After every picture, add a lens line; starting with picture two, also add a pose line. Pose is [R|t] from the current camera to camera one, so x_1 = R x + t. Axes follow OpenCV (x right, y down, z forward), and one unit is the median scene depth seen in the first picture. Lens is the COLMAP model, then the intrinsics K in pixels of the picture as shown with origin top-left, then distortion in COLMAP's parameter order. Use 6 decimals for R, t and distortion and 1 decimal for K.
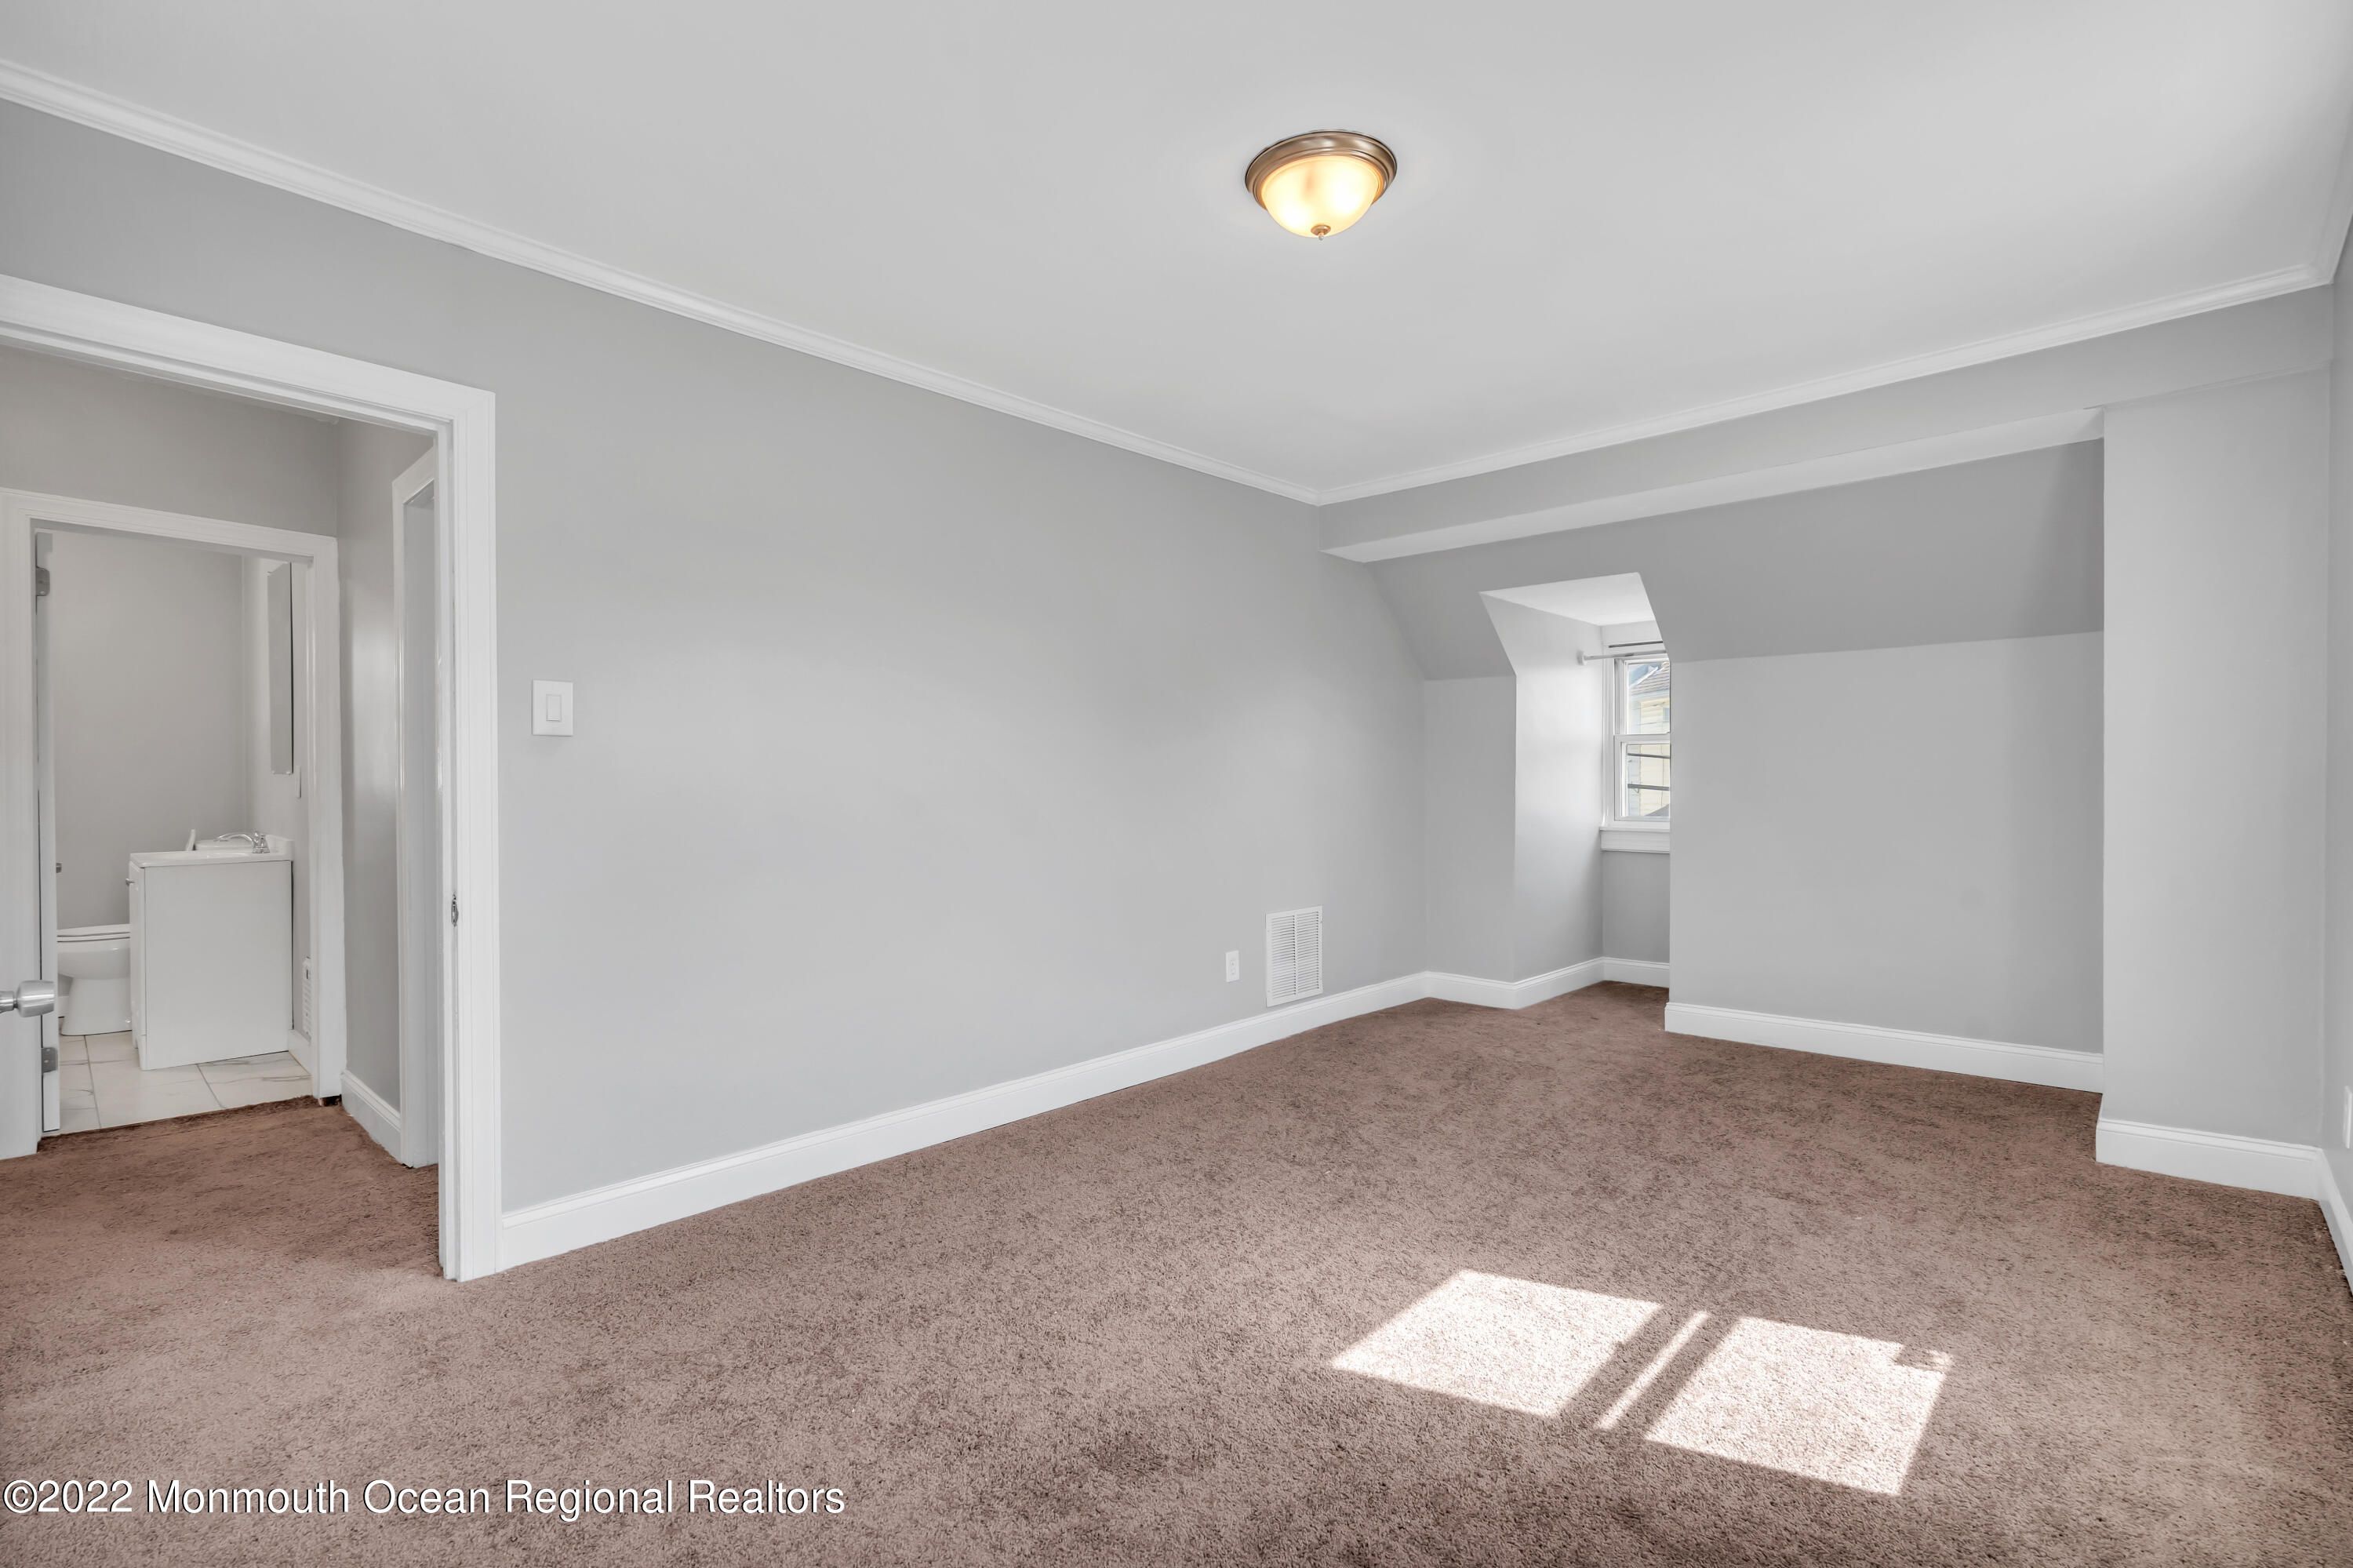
lens RADIAL K [[1095.7, 0, 1176.5], [0, 1095.7, 784.0], [0, 0, 1]] dist [-0.000562, 0.000281]
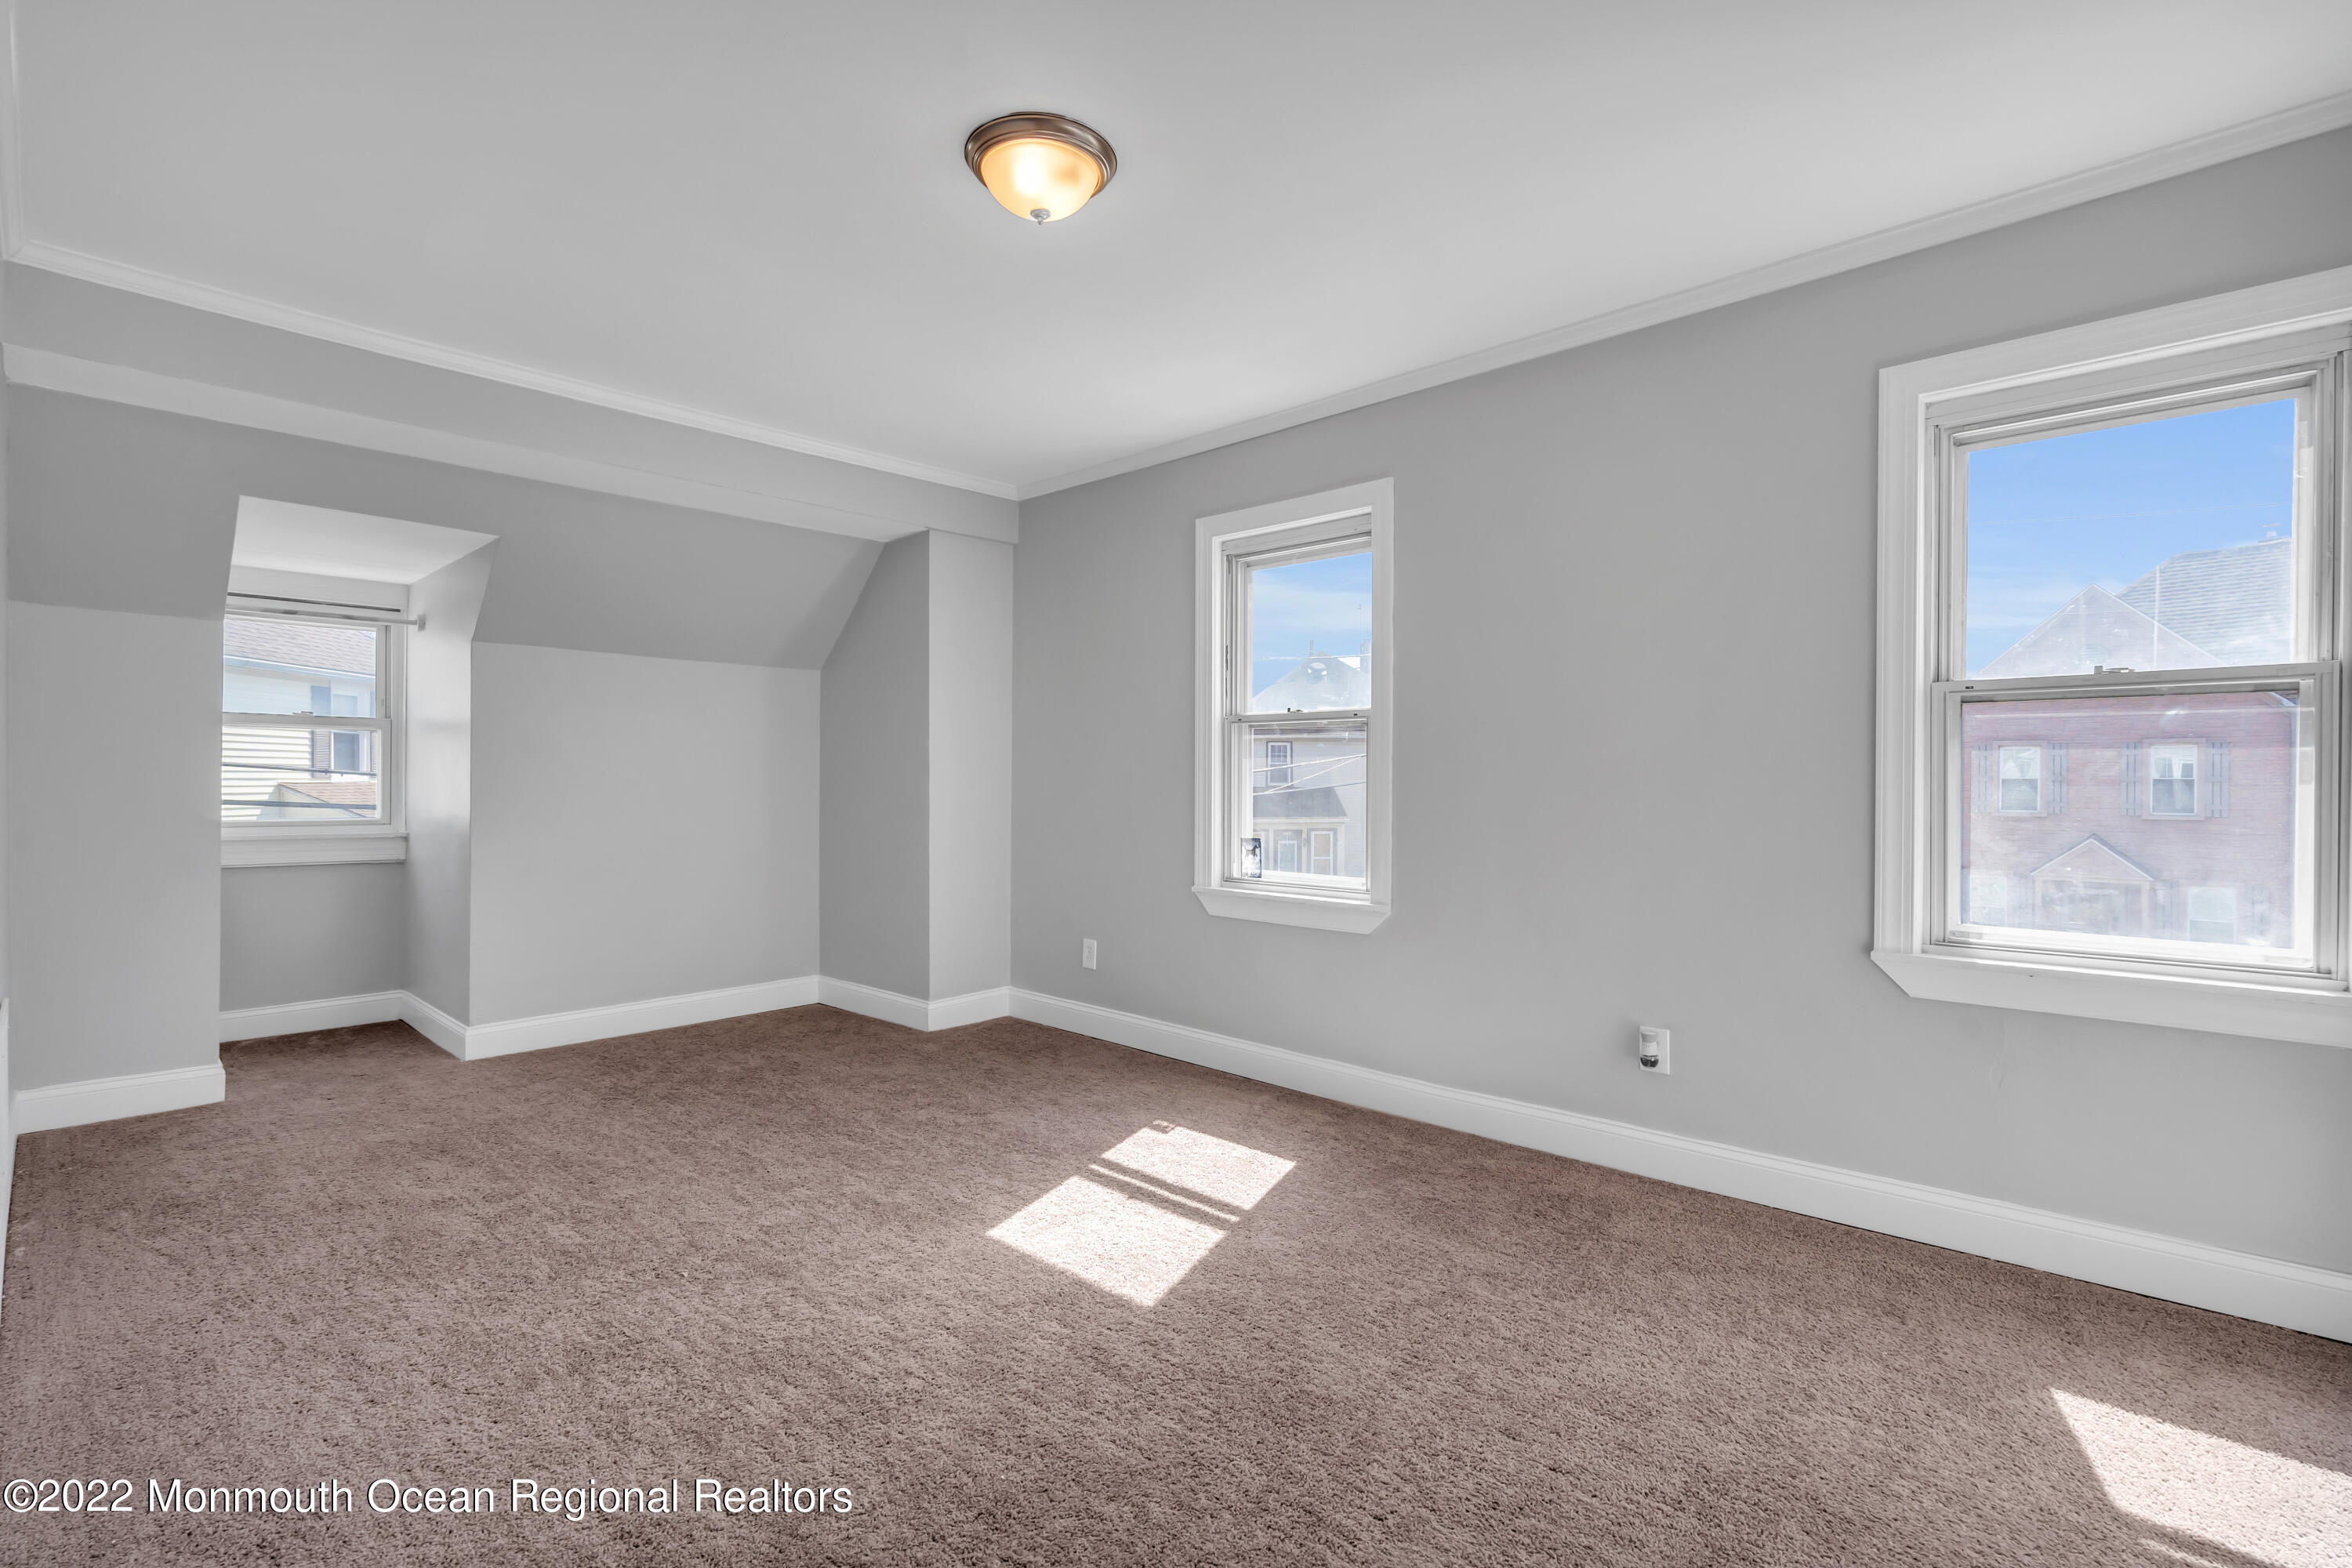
lens RADIAL K [[1083.8, 0, 1173.8], [0, 1083.8, 786.5], [0, 0, 1]] dist [-0.003001, 0.000817]
pose [[0.000016, -0.001097, 0.999999, -0.763093], [0.001451, 0.999998, 0.001097, 0.009539], [-0.999999, 0.001451, 0.000018, 0.791873]]
